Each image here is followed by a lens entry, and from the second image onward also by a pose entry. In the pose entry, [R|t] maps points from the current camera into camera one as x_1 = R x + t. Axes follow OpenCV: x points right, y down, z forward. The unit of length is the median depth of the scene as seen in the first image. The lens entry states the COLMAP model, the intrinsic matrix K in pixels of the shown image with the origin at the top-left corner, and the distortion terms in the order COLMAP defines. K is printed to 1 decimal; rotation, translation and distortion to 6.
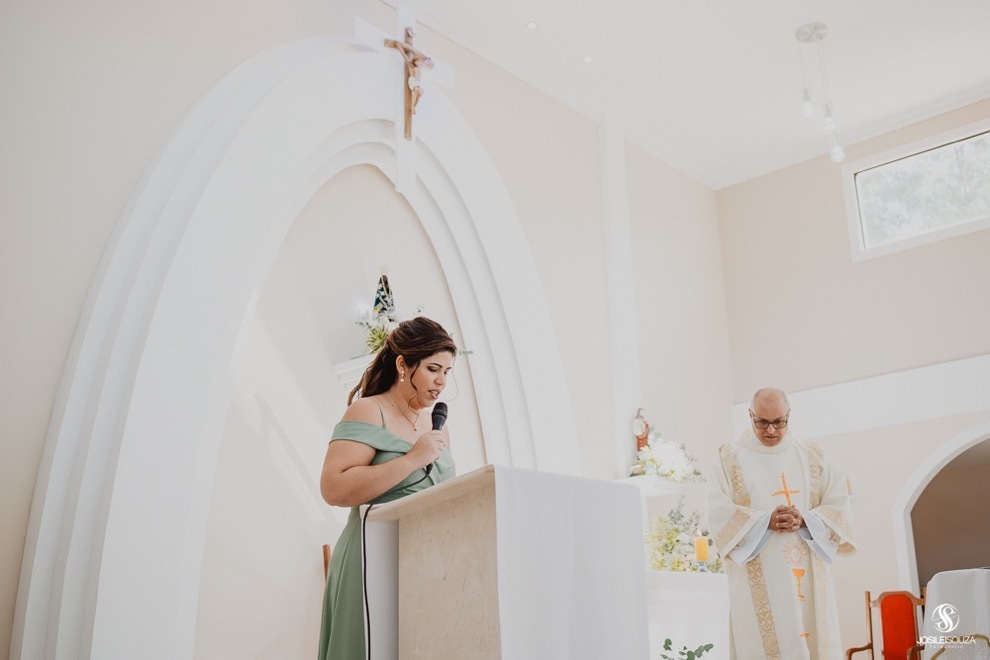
lens RADIAL K [[1031.0, 0, 495.5], [0, 1031.0, 319.9], [0, 0, 1]] dist [-0.037743, 0.000000]
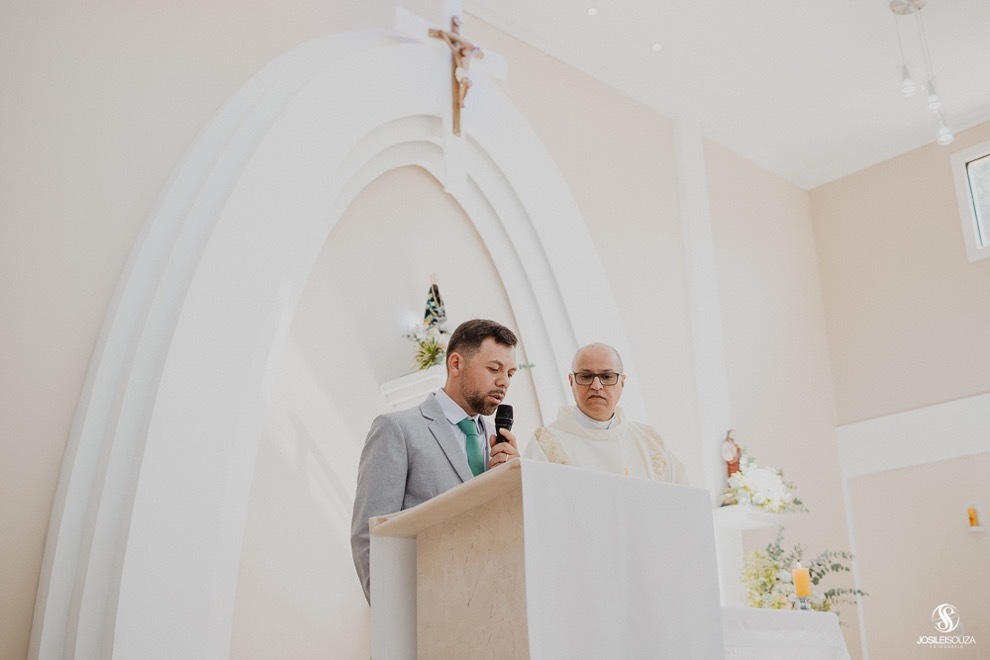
lens RADIAL K [[1031.0, 0, 493.0], [0, 1031.0, 335.8], [0, 0, 1]] dist [-0.037743, 0.000000]
pose [[0.994311, -0.031676, -0.101694, 0.033443], [0.027401, 0.998692, -0.043171, 0.041573], [0.102929, 0.040139, 0.993879, 0.101029]]
